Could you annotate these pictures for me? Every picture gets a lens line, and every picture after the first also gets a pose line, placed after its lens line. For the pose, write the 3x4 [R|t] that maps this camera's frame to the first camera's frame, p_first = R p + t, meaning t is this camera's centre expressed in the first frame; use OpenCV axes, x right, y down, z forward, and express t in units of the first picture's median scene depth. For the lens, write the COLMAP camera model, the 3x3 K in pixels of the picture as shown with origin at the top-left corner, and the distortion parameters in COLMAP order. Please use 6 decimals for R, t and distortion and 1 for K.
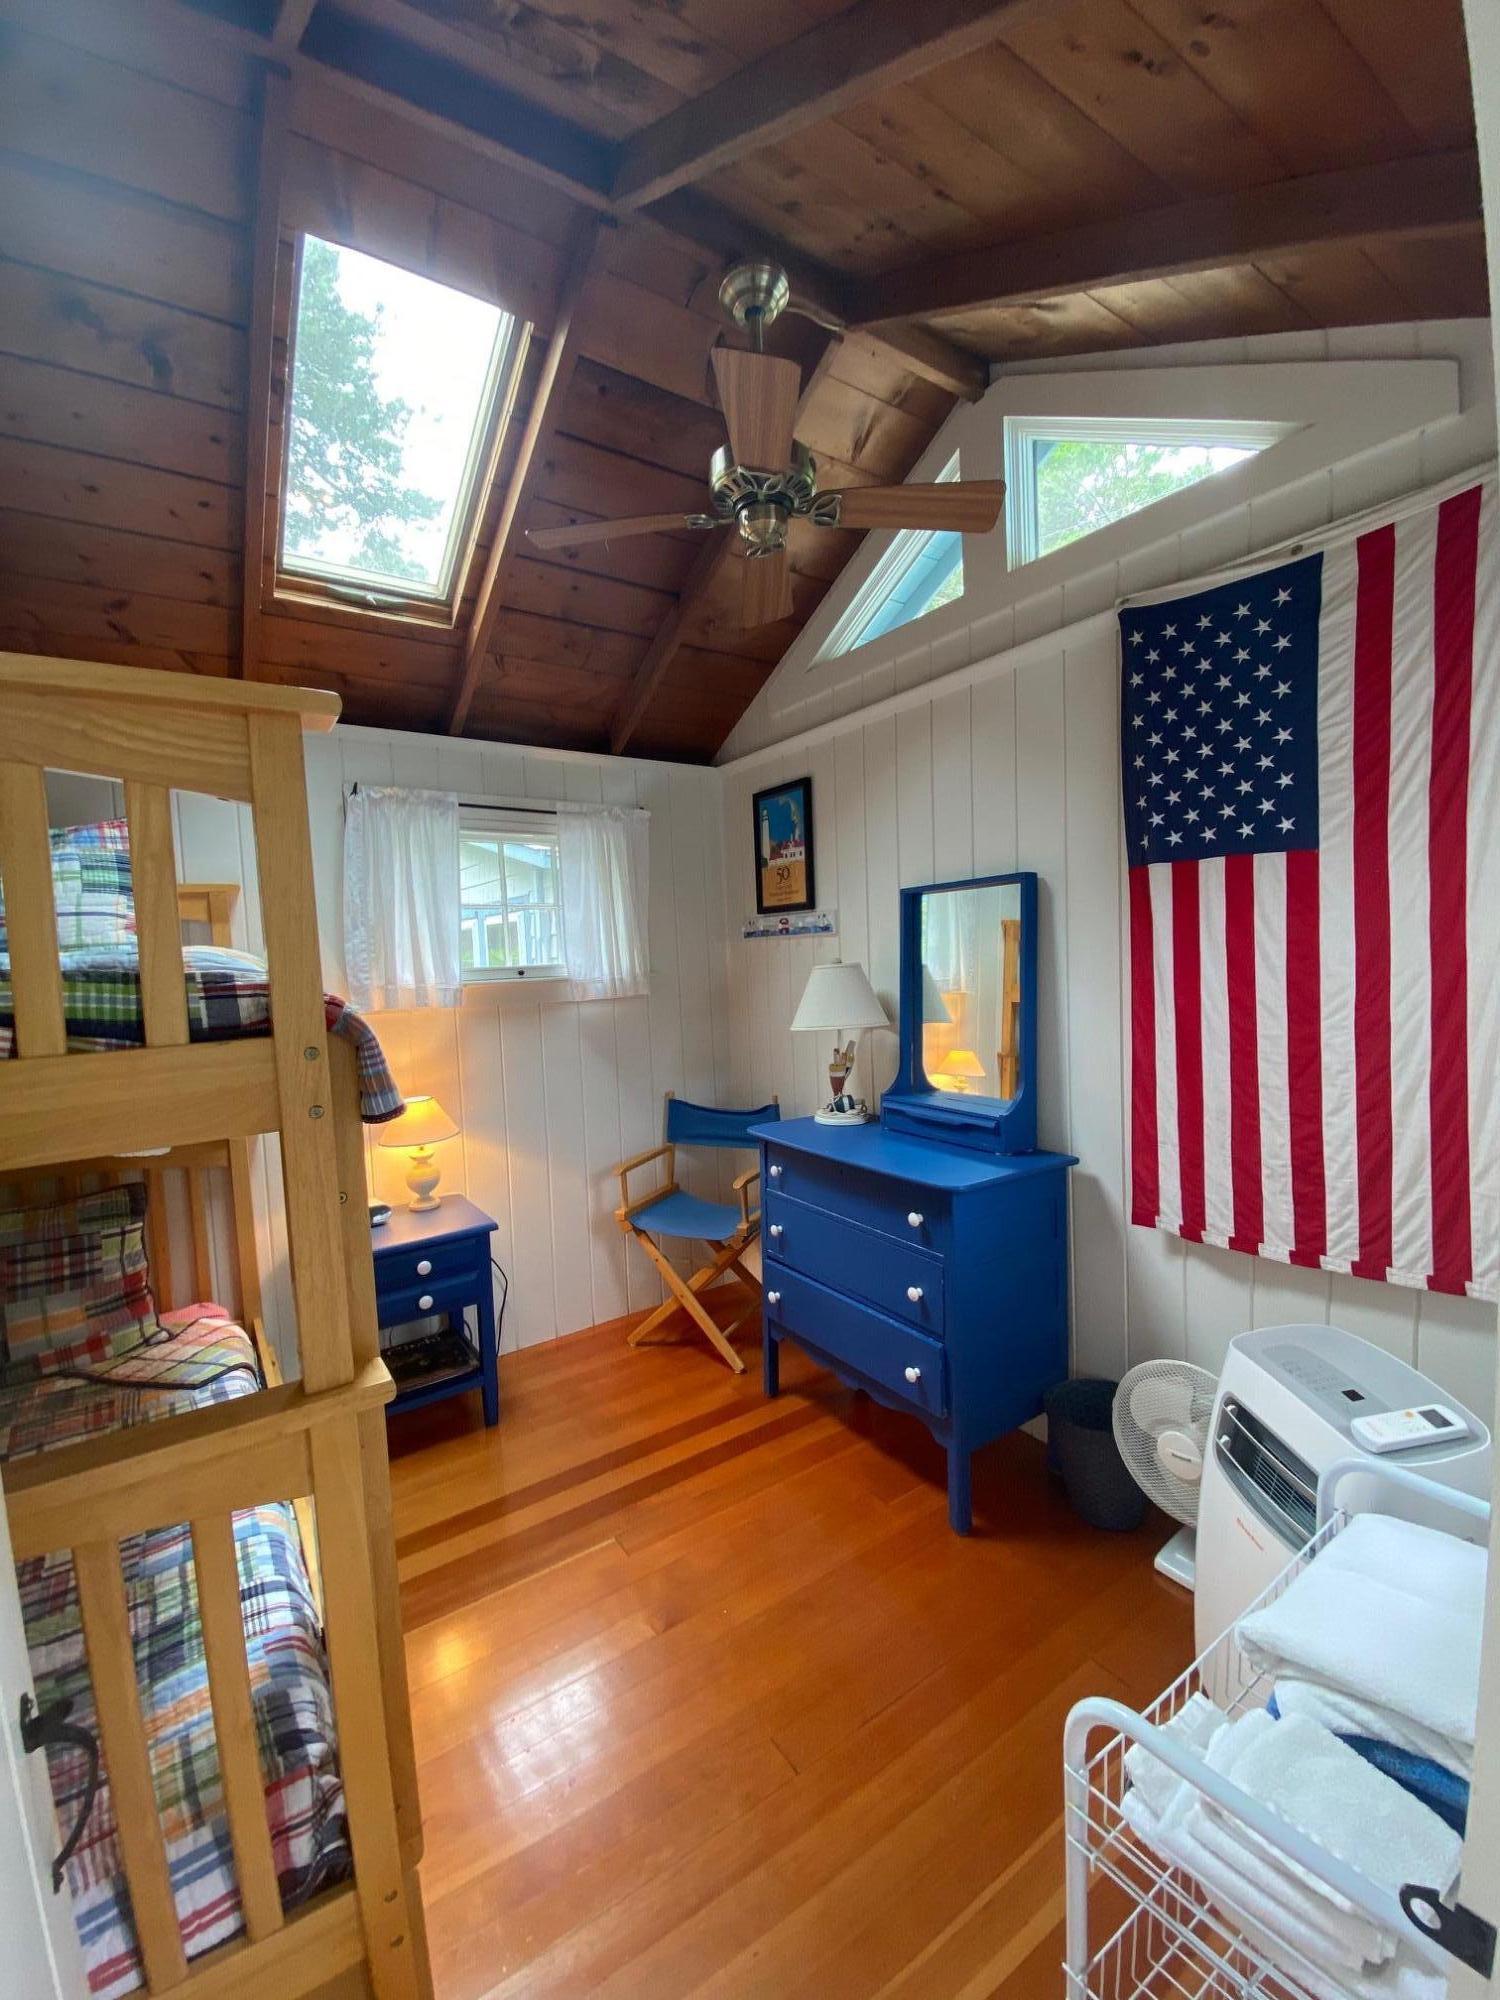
lens RADIAL K [[783.9, 0, 750.0], [0, 783.9, 1000.0], [0, 0, 1]] dist [0.000094, -0.012555]
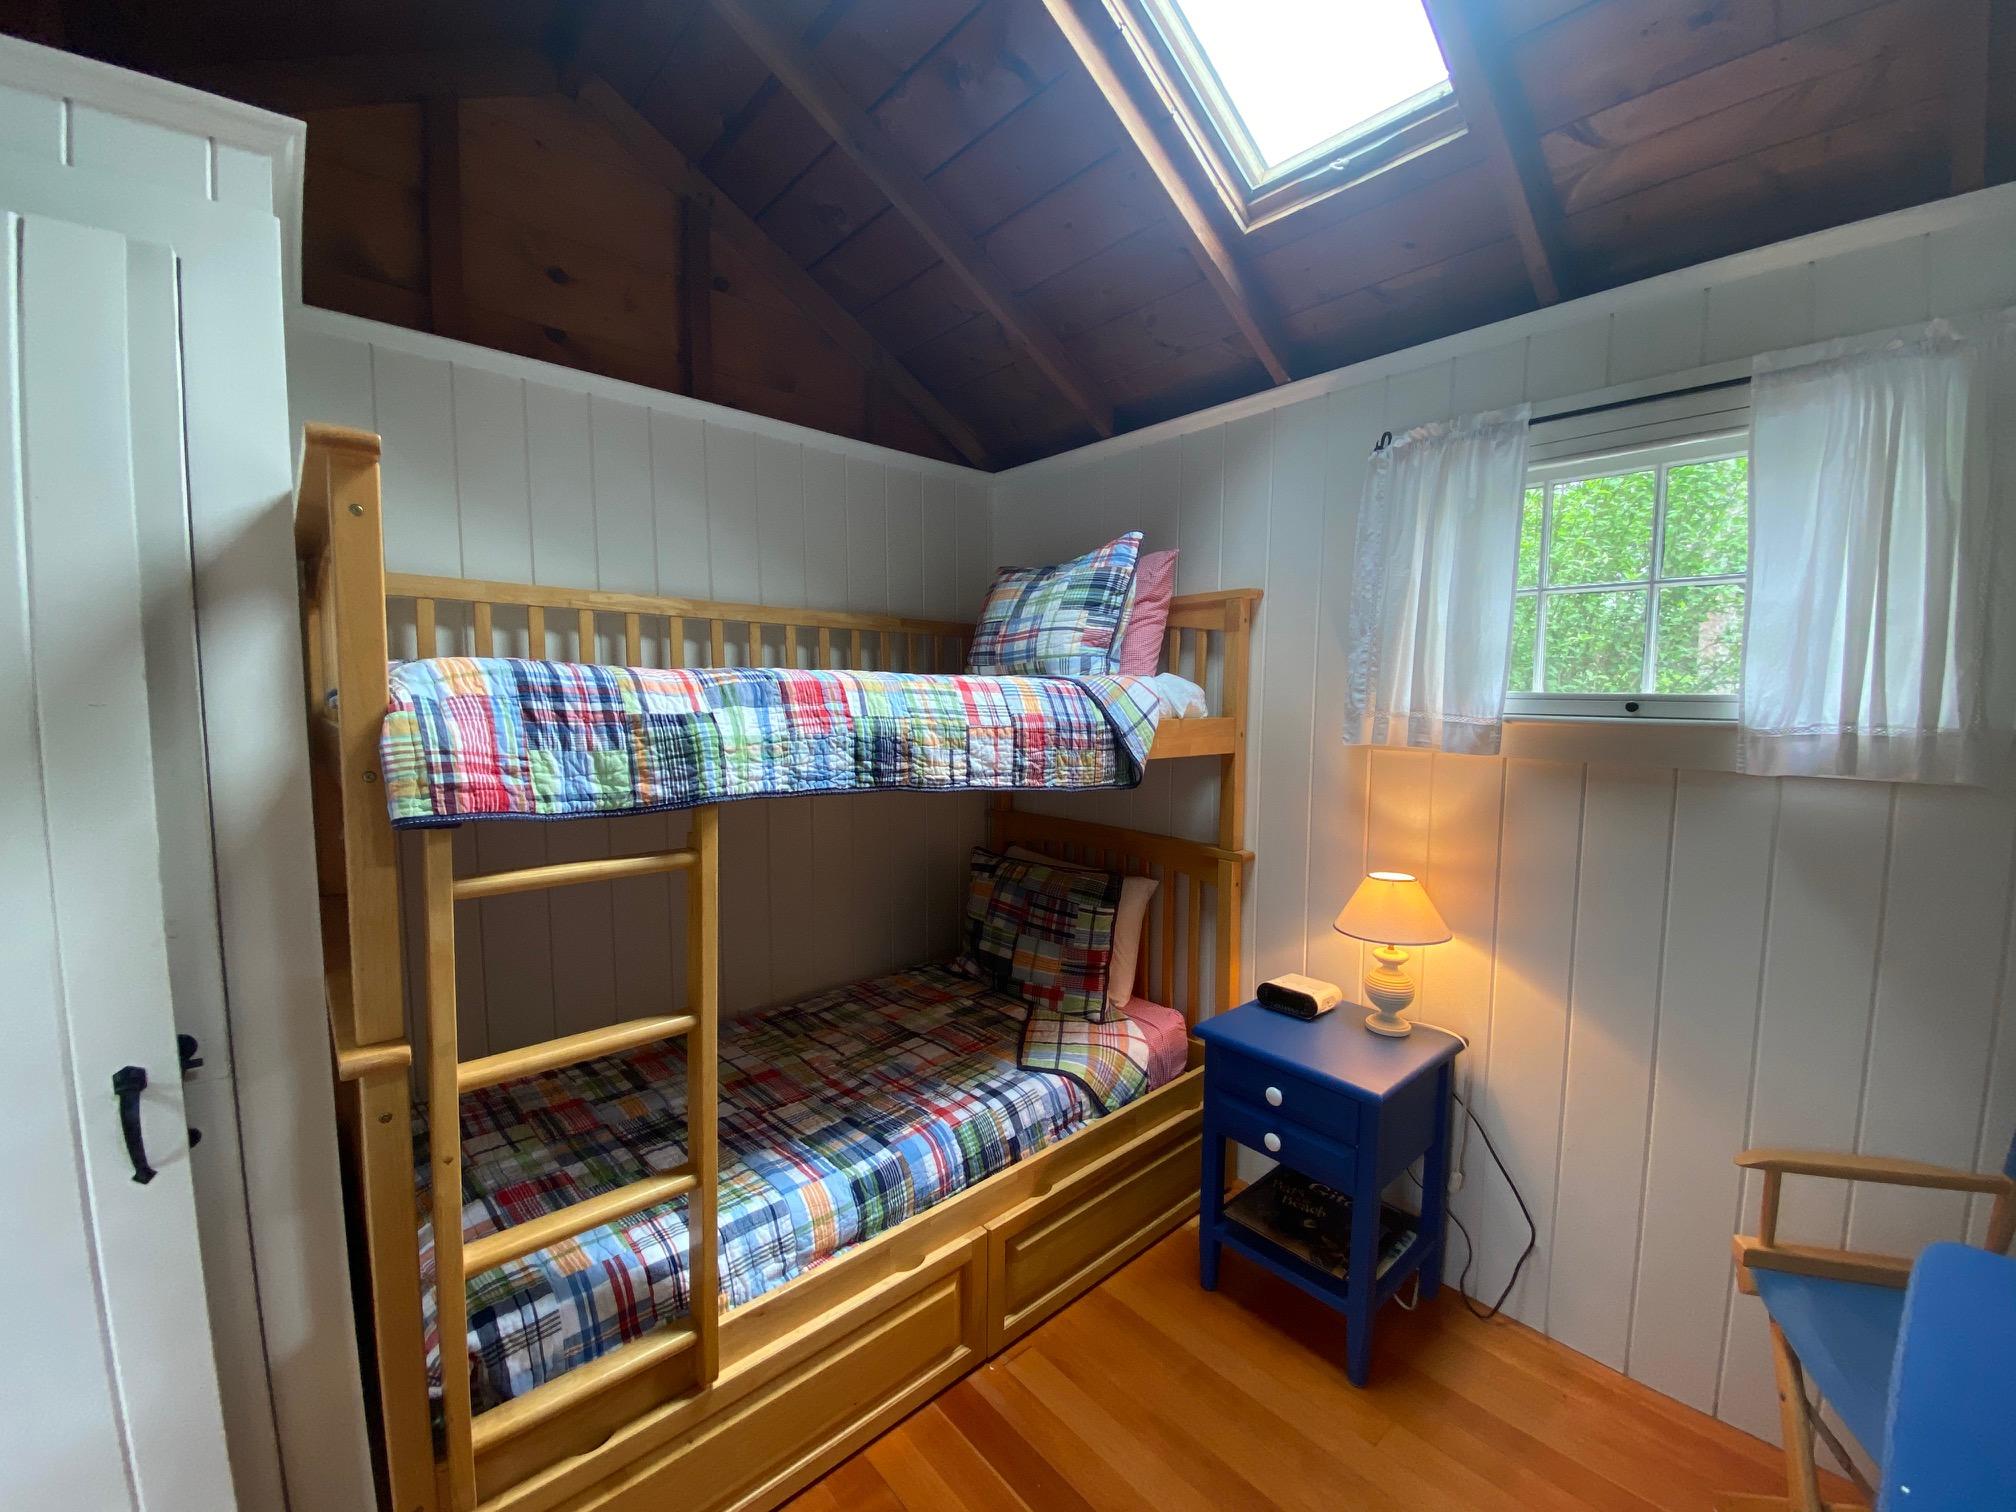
lens RADIAL K [[790.2, 0, 1006.8], [0, 790.2, 747.3], [0, 0, 1]] dist [0.000094, -0.012555]
pose [[0.122793, 0.118463, -0.985337, 0.274056], [-0.063363, 0.991760, 0.111339, -0.056694], [0.990407, 0.048762, 0.129288, 0.711271]]
